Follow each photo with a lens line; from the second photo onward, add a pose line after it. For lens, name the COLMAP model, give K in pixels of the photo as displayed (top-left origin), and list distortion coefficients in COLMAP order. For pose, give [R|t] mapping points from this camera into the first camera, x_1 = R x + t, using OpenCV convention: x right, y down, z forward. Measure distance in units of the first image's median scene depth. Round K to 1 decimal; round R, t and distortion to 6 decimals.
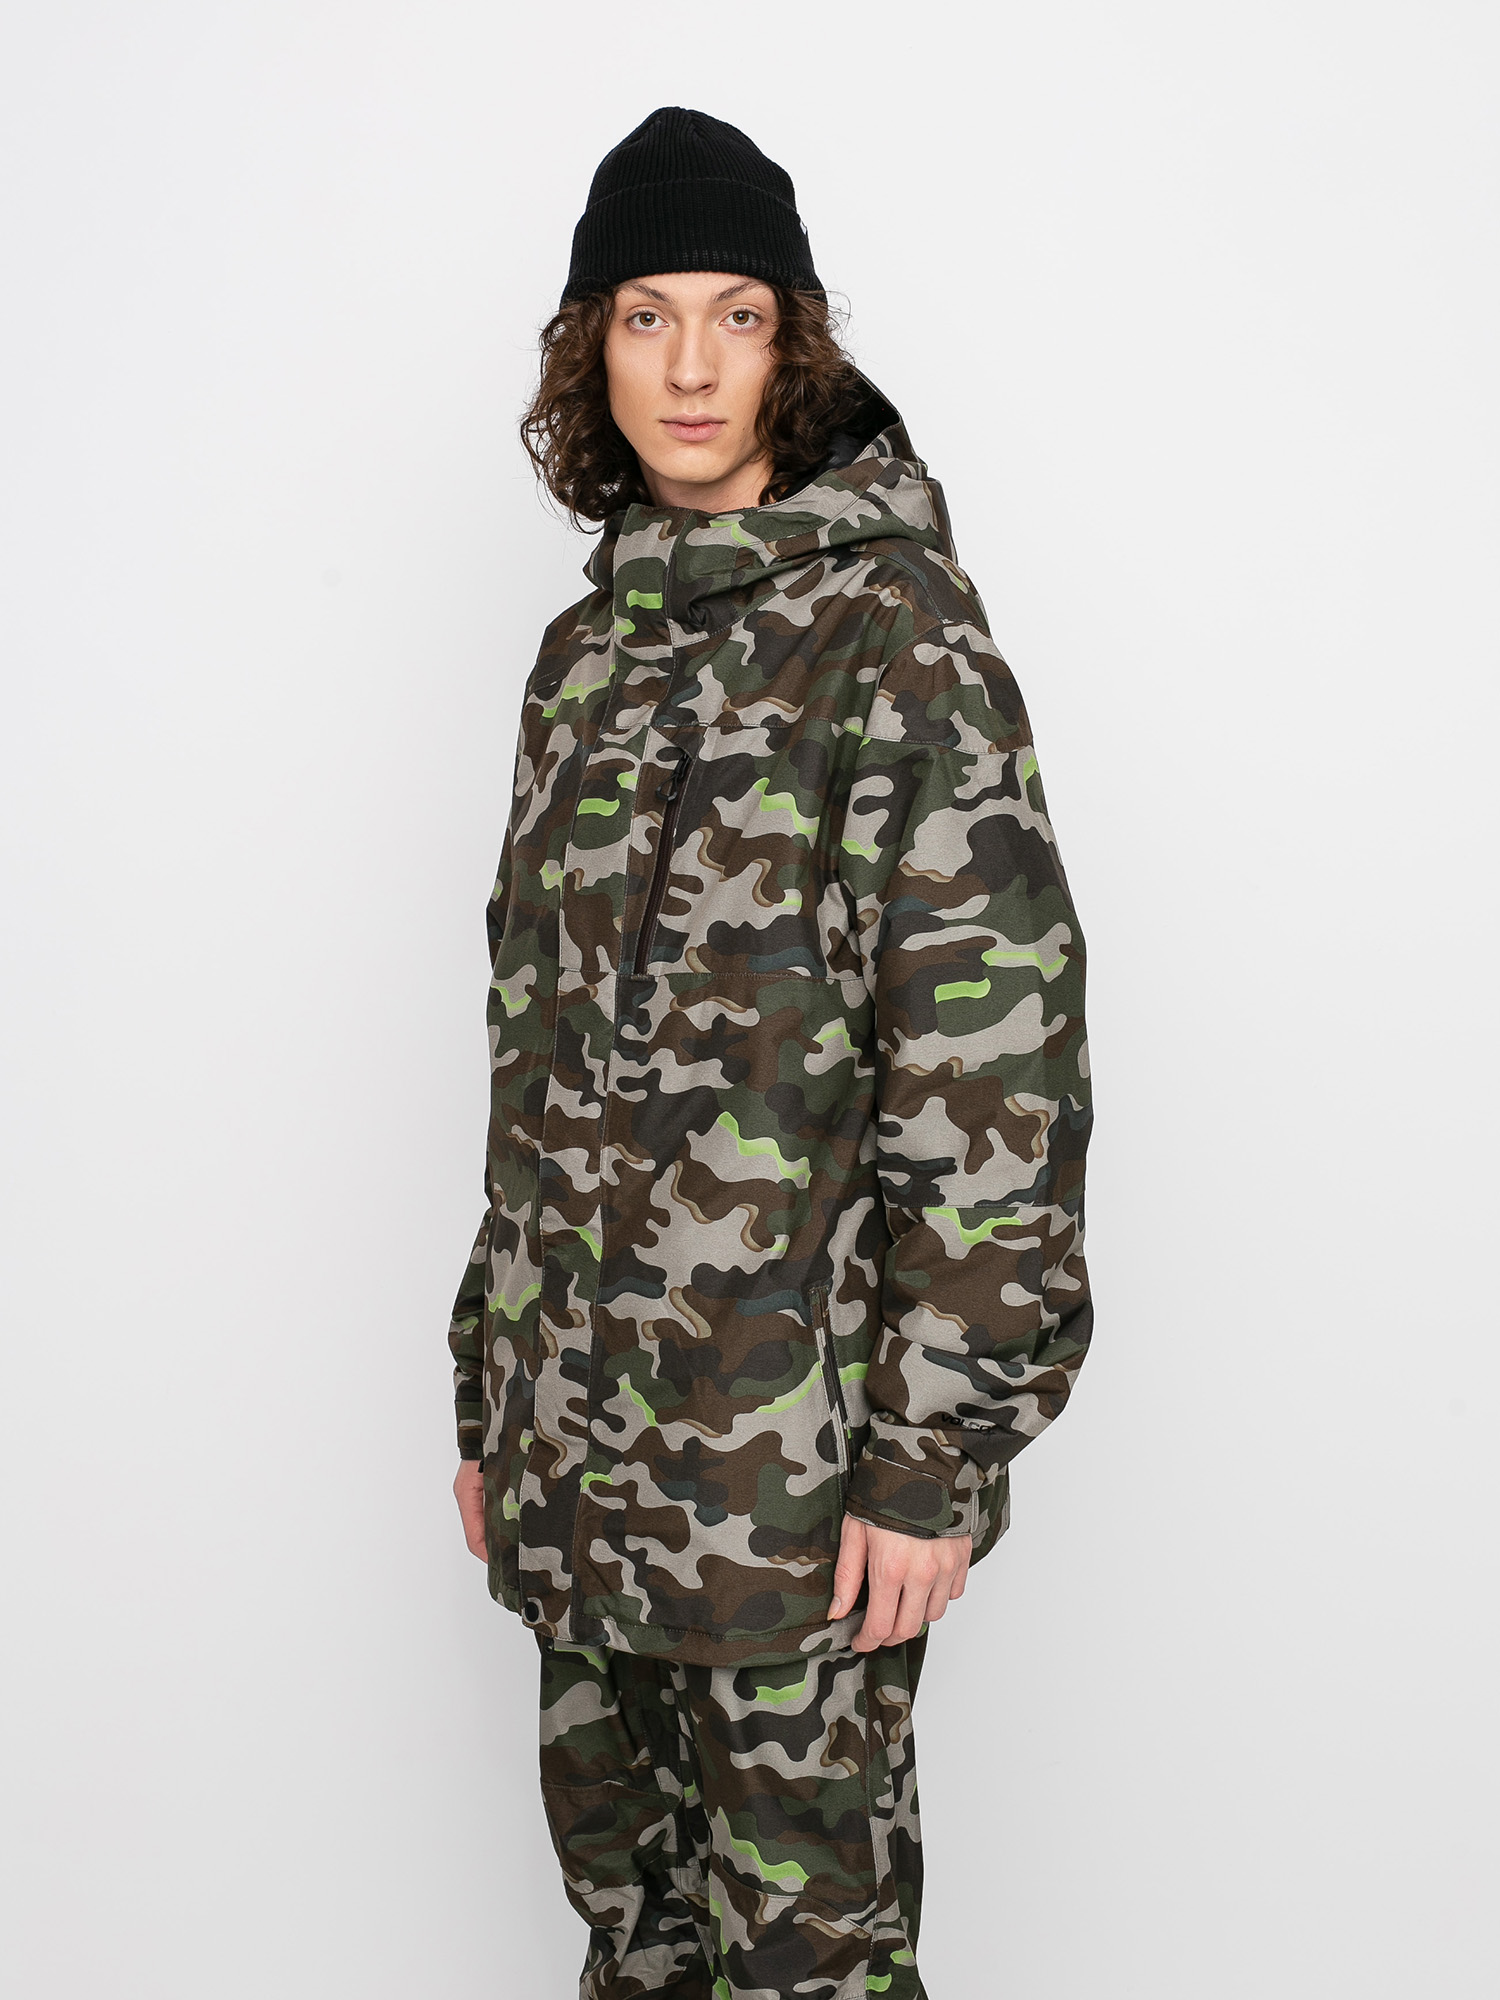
lens RADIAL K [[2766.3, 0, 750.0], [0, 2766.3, 1000.0], [0, 0, 1]] dist [-0.091508, -0.025415]
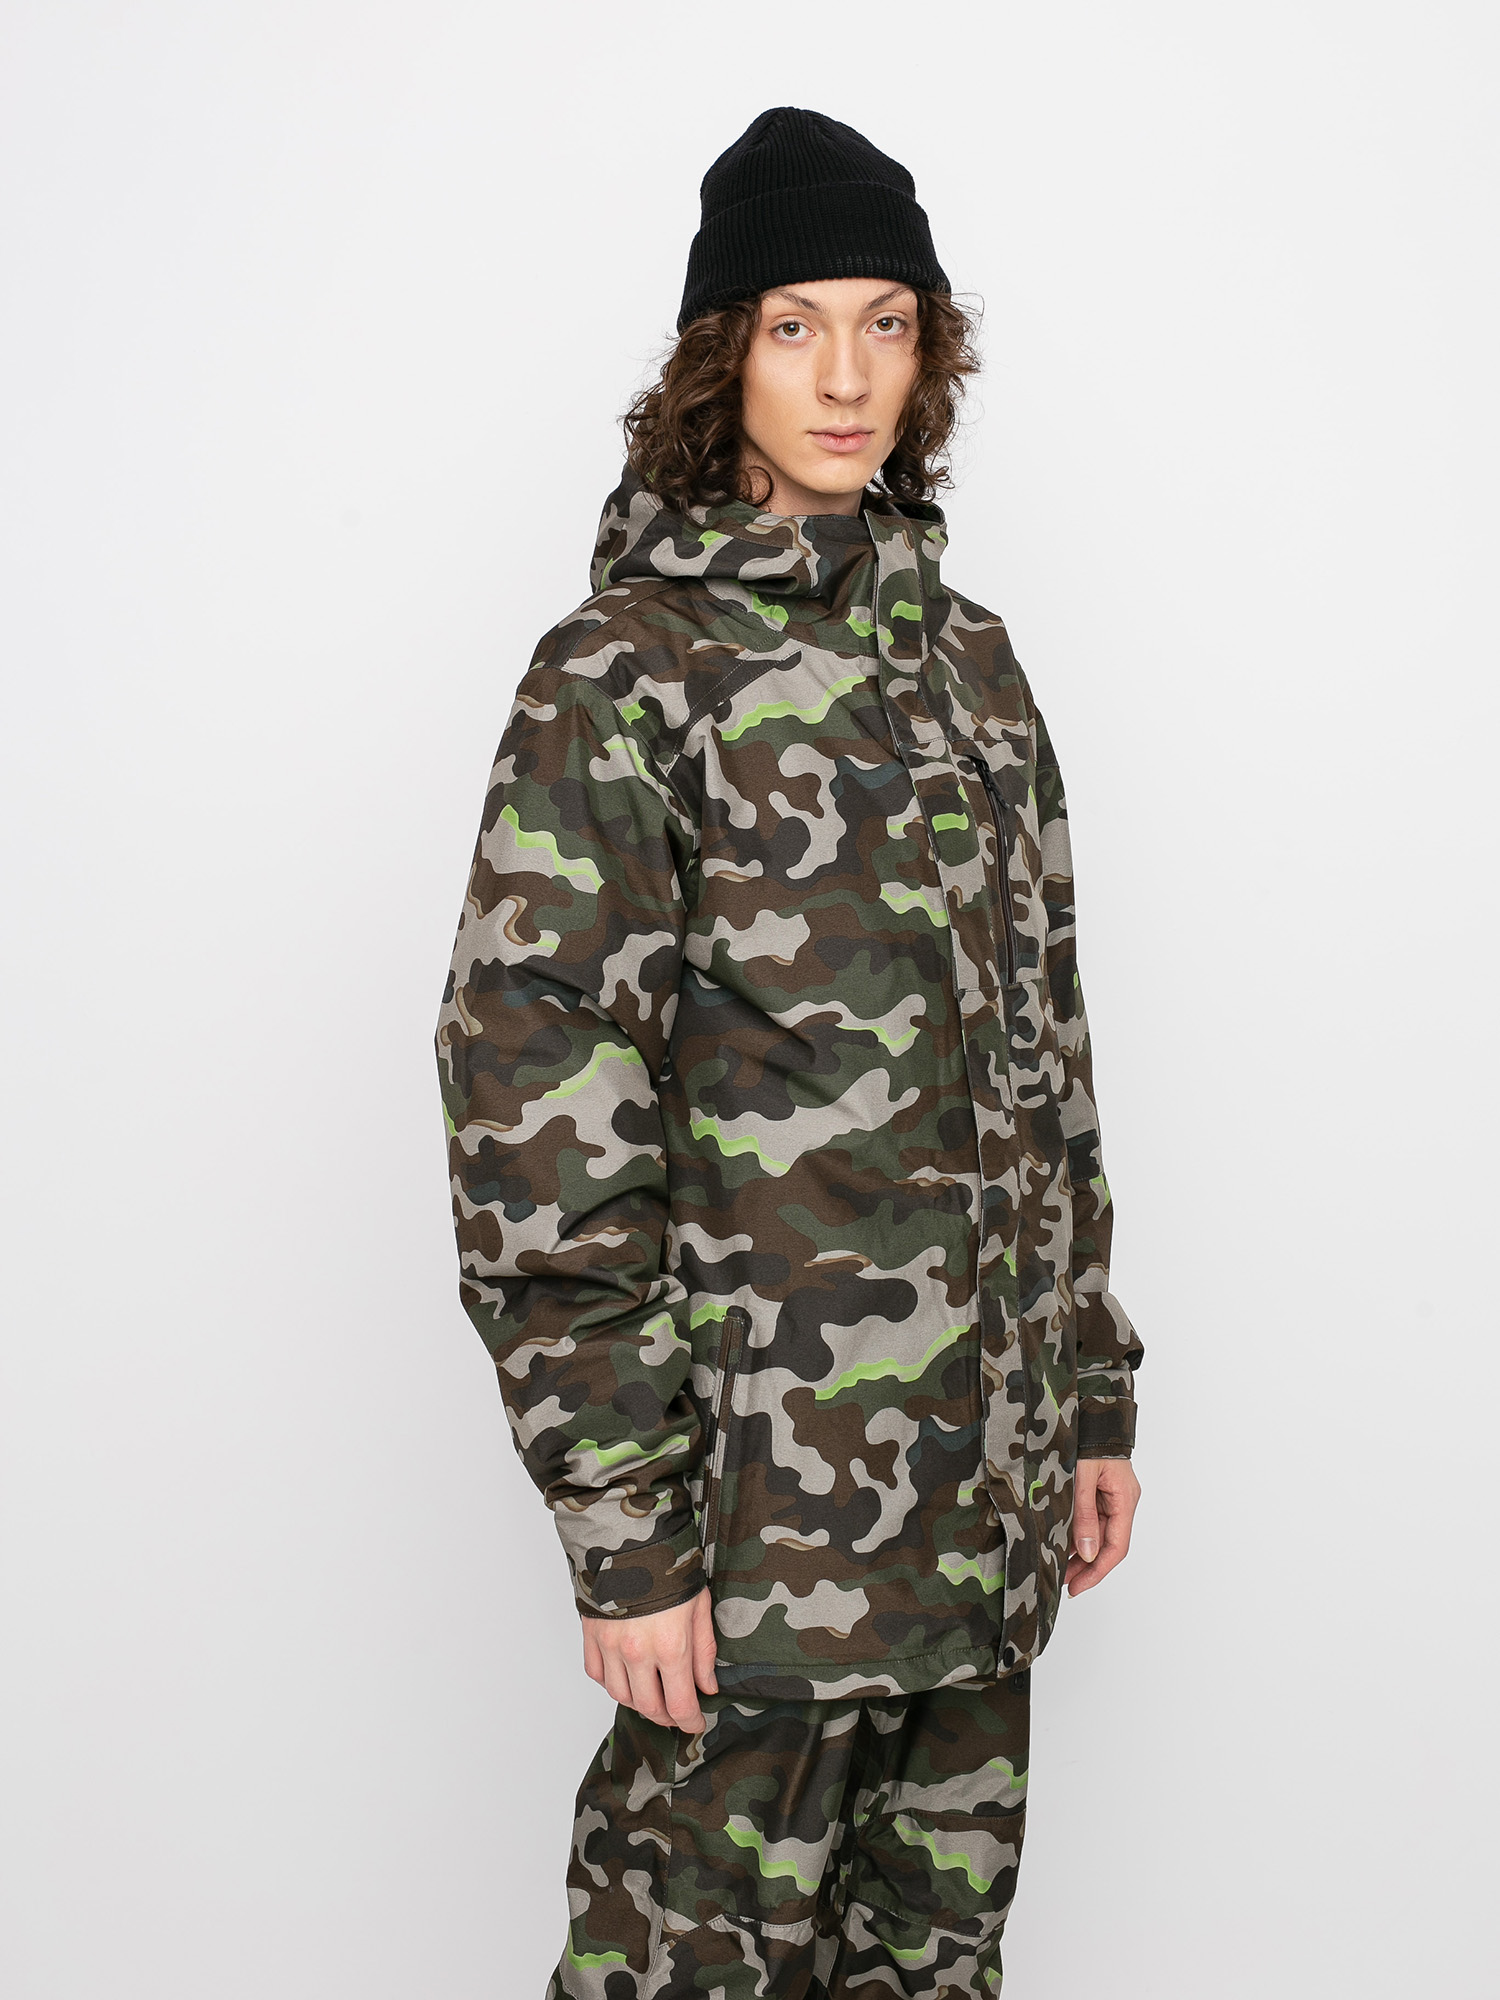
lens RADIAL K [[2766.3, 0, 750.0], [0, 2766.3, 1000.0], [0, 0, 1]] dist [-0.091508, -0.025415]
pose [[-0.095046, -0.072285, 0.992845, -1.027889], [0.105182, 0.991048, 0.082223, -0.096042], [-0.989900, 0.112245, -0.086592, 1.175175]]
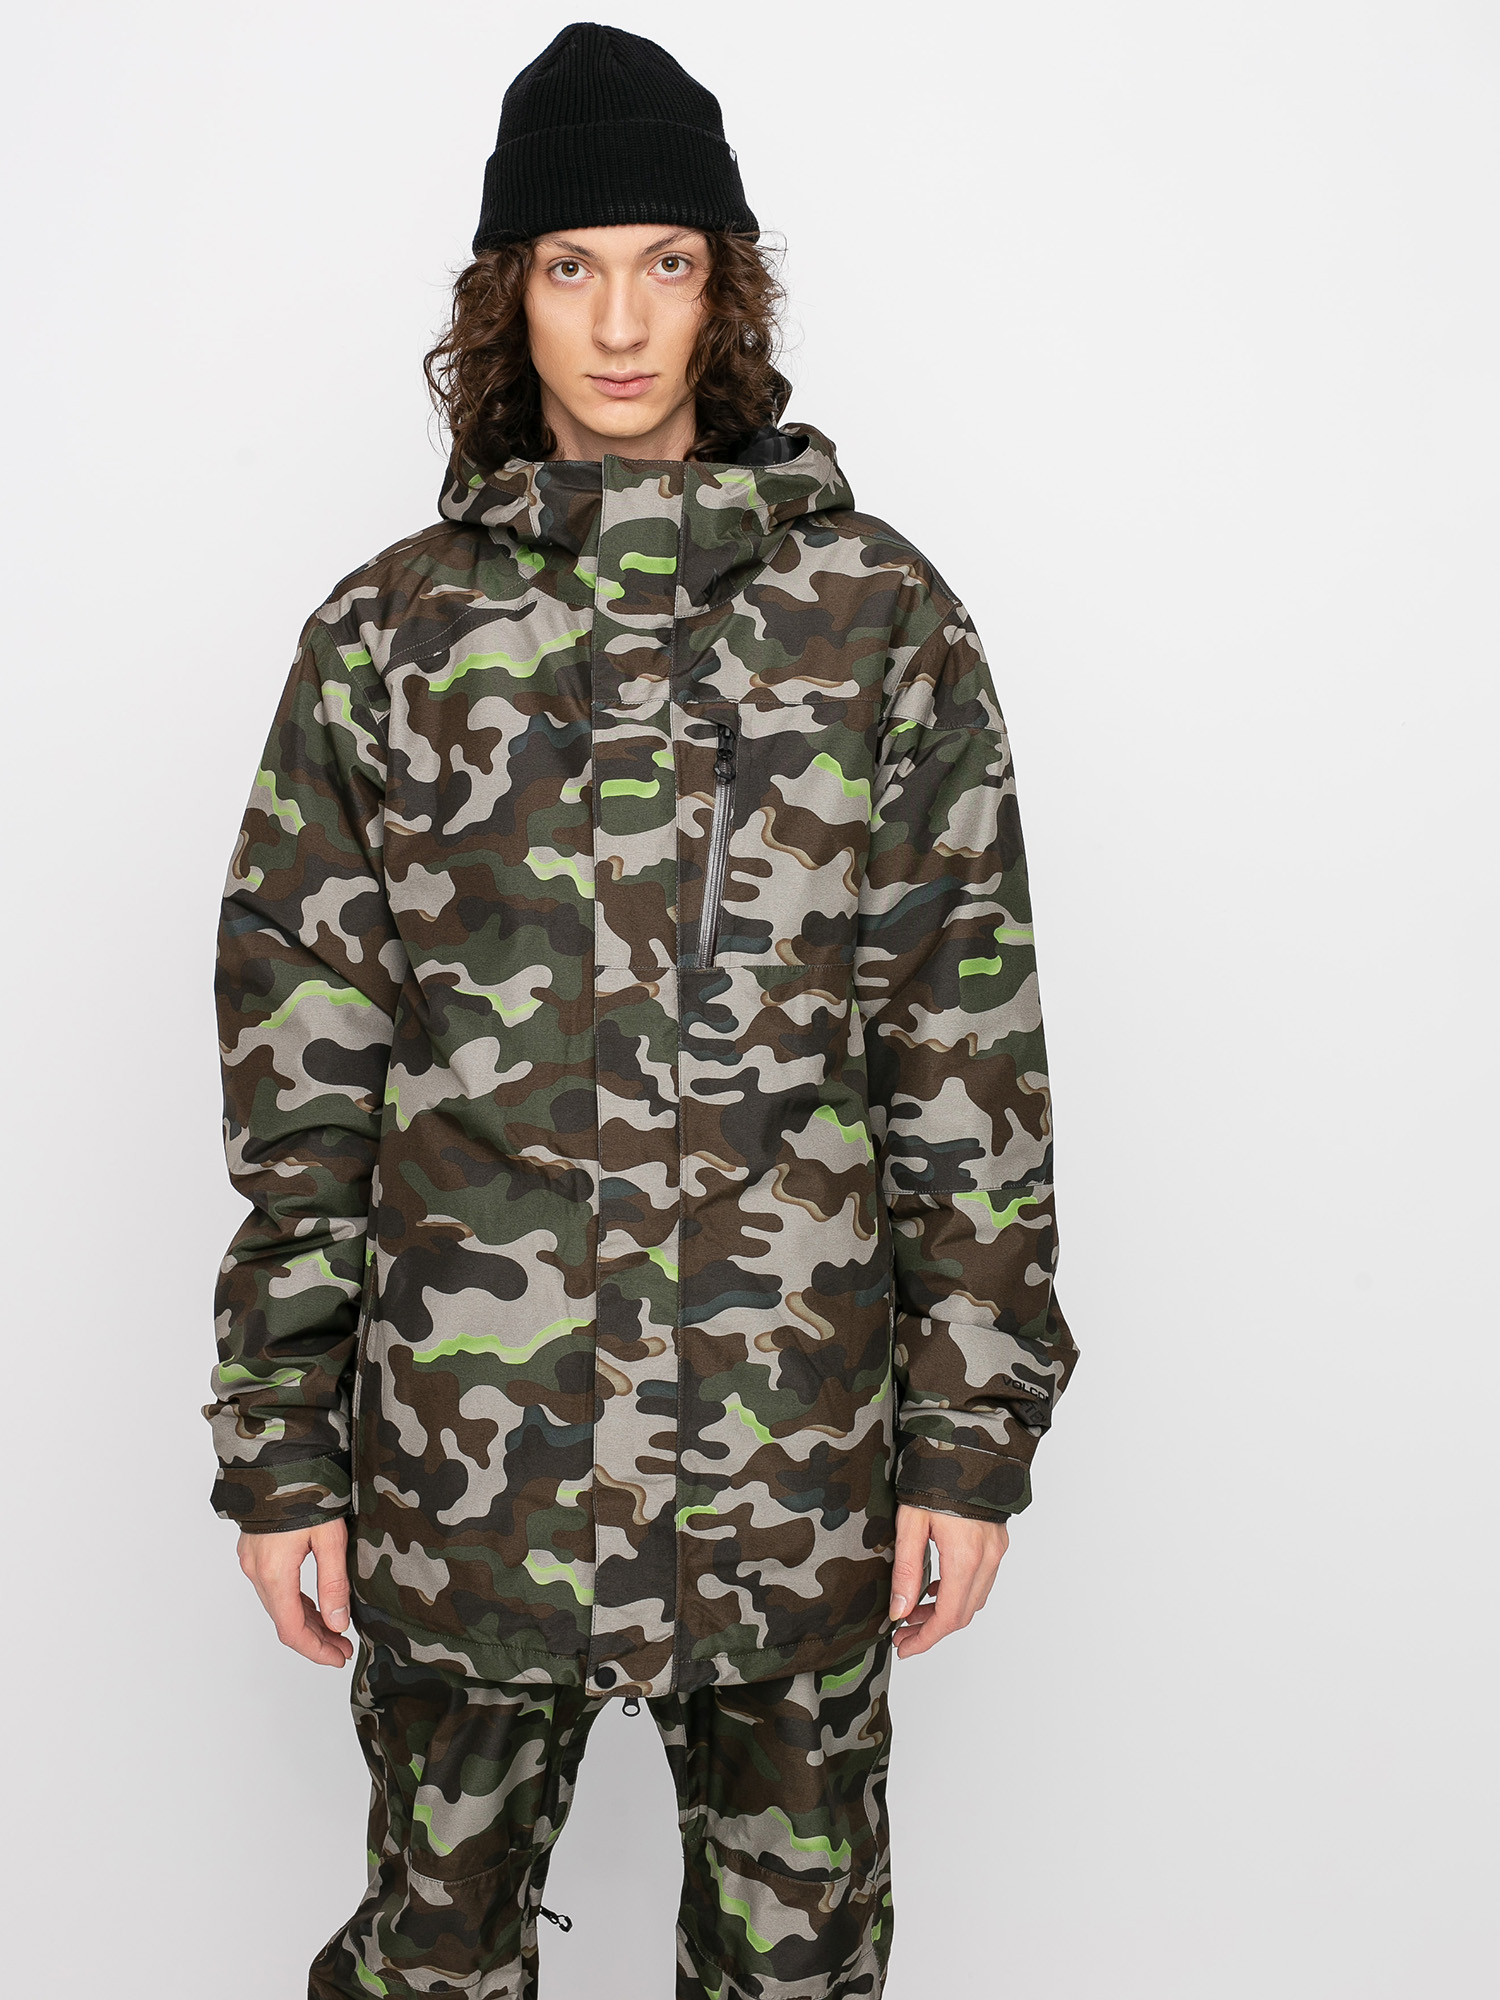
lens RADIAL K [[2766.3, 0, 750.0], [0, 2766.3, 1000.0], [0, 0, 1]] dist [-0.091508, -0.025415]
pose [[0.575870, -0.067744, 0.814730, -0.788549], [0.038111, 0.997702, 0.056021, -0.050153], [-0.816653, -0.001211, 0.577128, 0.446639]]
